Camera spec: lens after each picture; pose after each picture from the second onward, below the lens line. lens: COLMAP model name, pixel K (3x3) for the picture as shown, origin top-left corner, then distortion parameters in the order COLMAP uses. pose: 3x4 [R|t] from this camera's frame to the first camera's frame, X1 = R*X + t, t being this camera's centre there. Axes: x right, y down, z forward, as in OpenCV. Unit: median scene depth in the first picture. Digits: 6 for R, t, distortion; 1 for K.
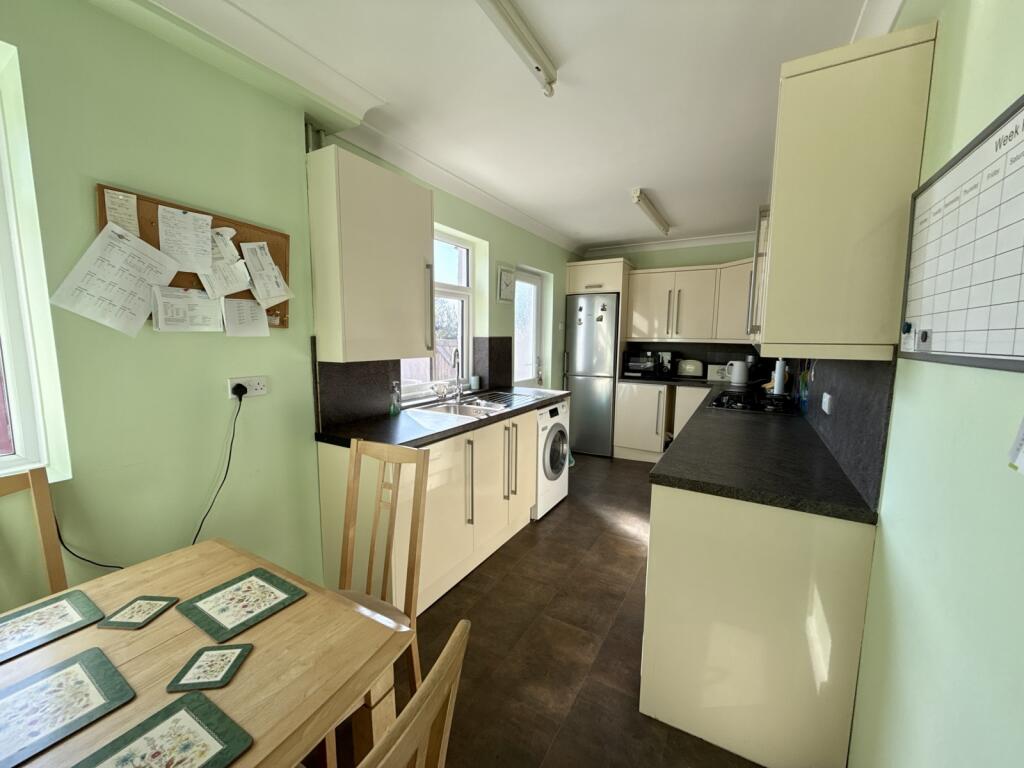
lens RADIAL K [[408.4, 0, 509.5], [0, 408.4, 383.5], [0, 0, 1]] dist [-0.001625, -0.000110]
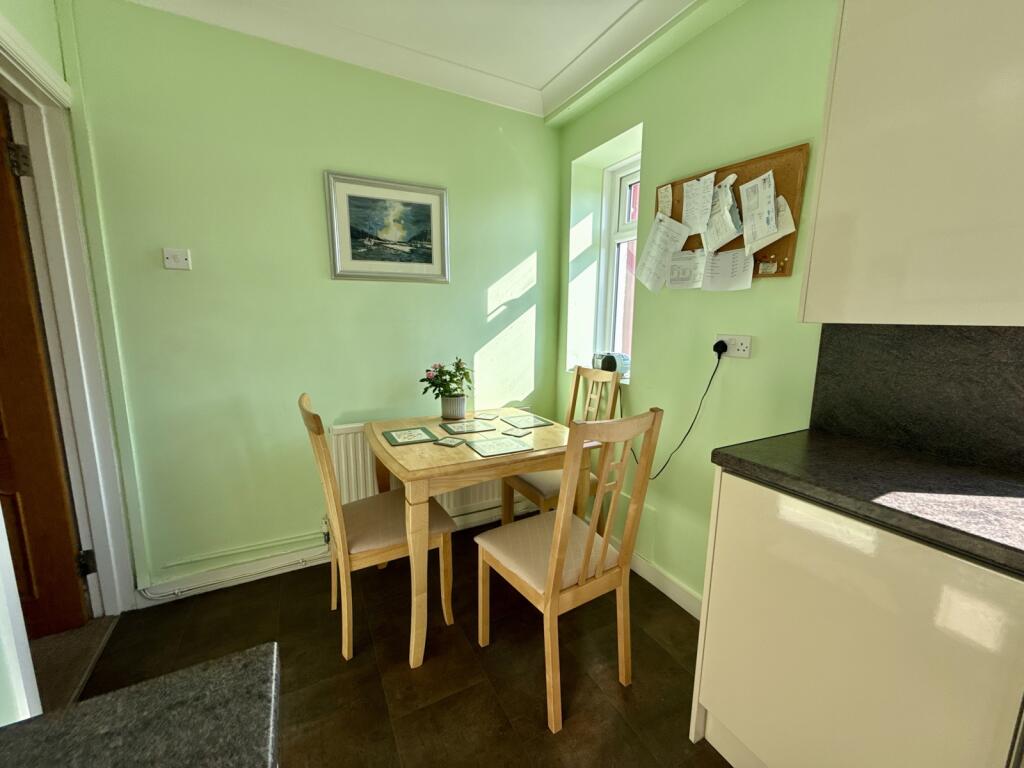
lens RADIAL K [[408.4, 0, 510.3], [0, 408.4, 384.1], [0, 0, 1]] dist [-0.001625, -0.000110]
pose [[-0.521215, 0.120726, -0.844843, 0.435219], [-0.115907, 0.970758, 0.210226, -0.046563], [0.845518, 0.207496, -0.491981, 1.106153]]
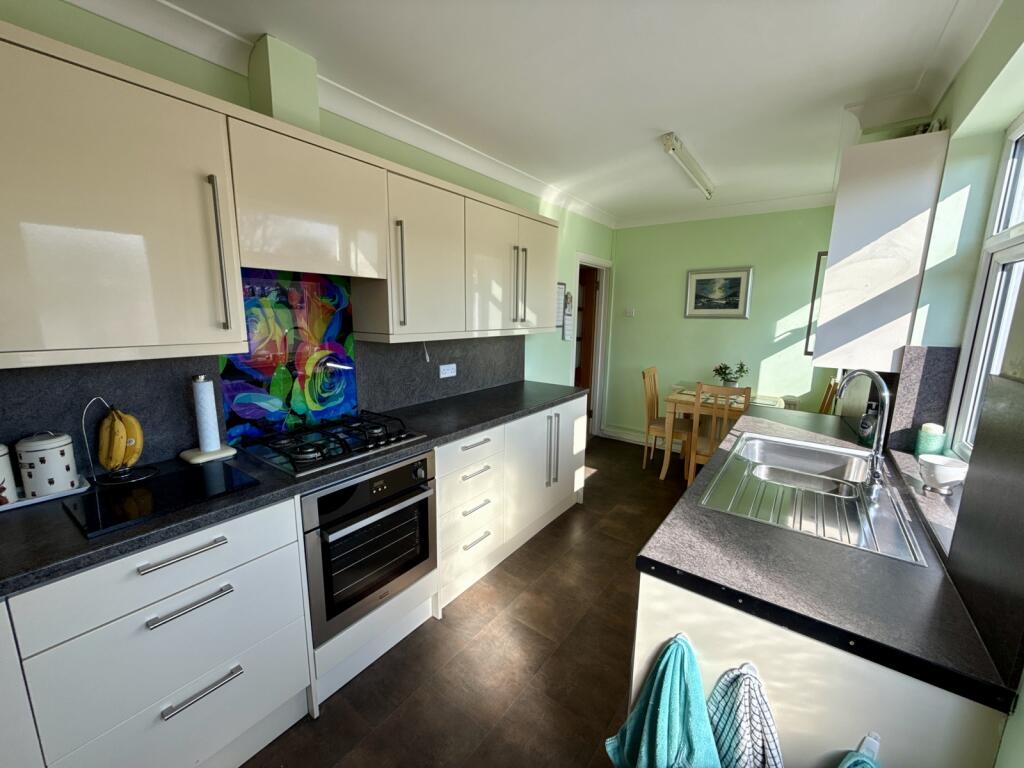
lens RADIAL K [[408.4, 0, 514.1], [0, 408.4, 382.6], [0, 0, 1]] dist [-0.001625, -0.000110]
pose [[-0.994500, -0.034754, 0.098800, 0.453301], [-0.004289, 0.956063, 0.293130, -0.296984], [-0.104646, 0.291094, -0.950954, 2.240926]]
